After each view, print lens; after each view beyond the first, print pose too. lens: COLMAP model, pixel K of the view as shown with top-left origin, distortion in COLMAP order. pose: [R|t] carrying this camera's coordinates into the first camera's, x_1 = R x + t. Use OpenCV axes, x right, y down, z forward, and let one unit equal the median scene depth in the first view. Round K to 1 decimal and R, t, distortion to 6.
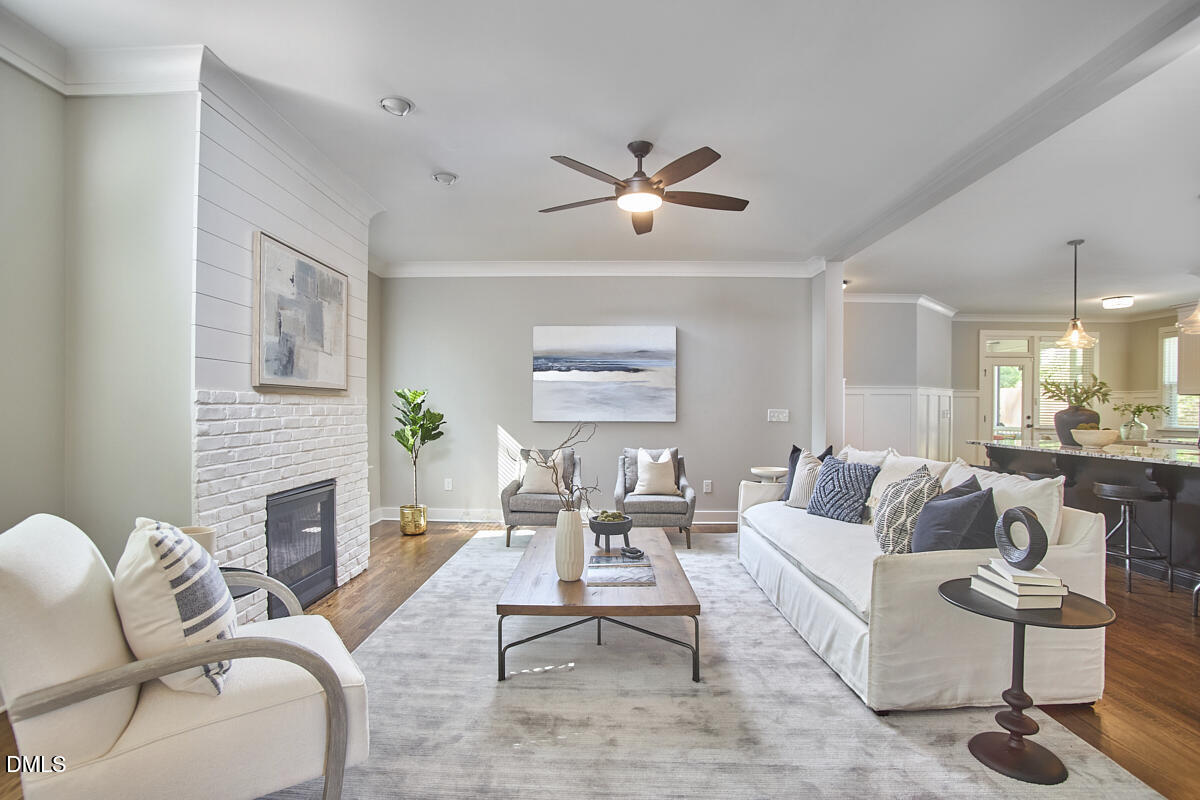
lens RADIAL K [[583.3, 0, 596.2], [0, 583.3, 411.4], [0, 0, 1]] dist [-0.102307, 0.046736]
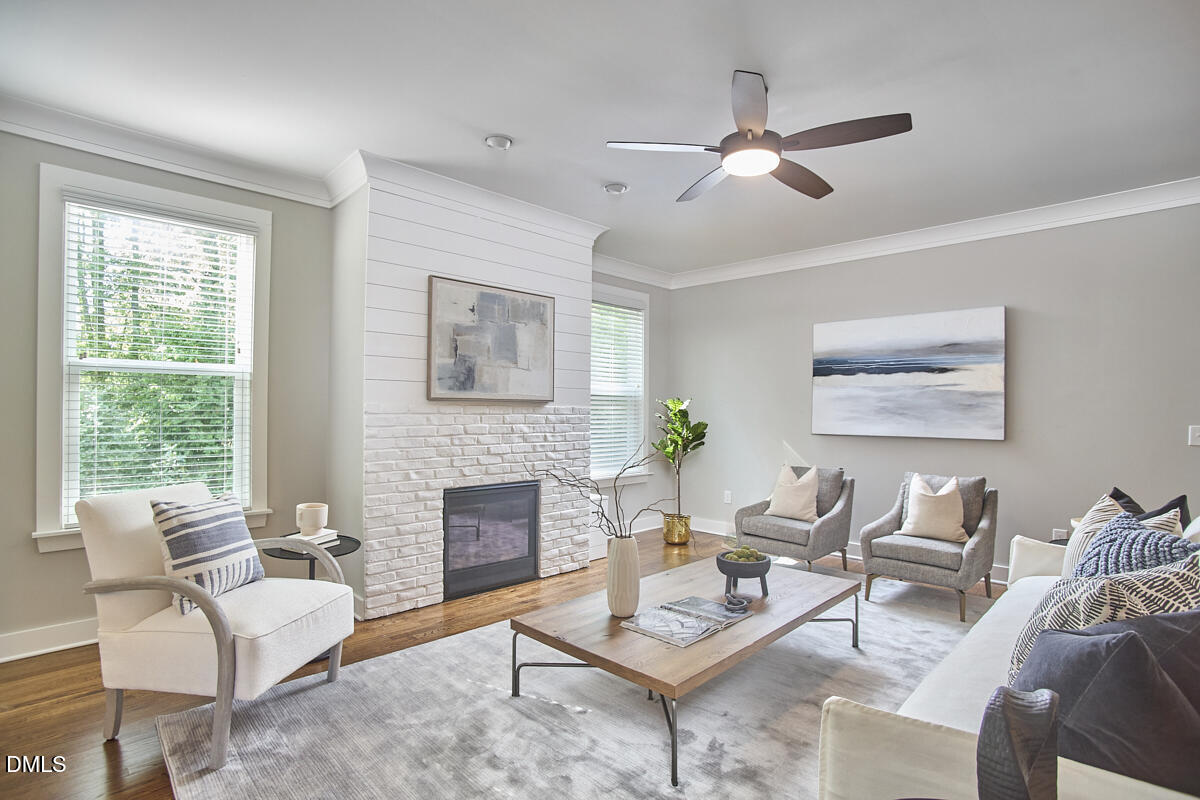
lens RADIAL K [[583.3, 0, 596.2], [0, 583.3, 411.4], [0, 0, 1]] dist [-0.102307, 0.046736]
pose [[0.715717, 0.003434, -0.698382, 0.450816], [-0.011532, 0.999910, -0.006902, -0.011614], [0.698295, 0.012994, 0.715692, 0.282480]]
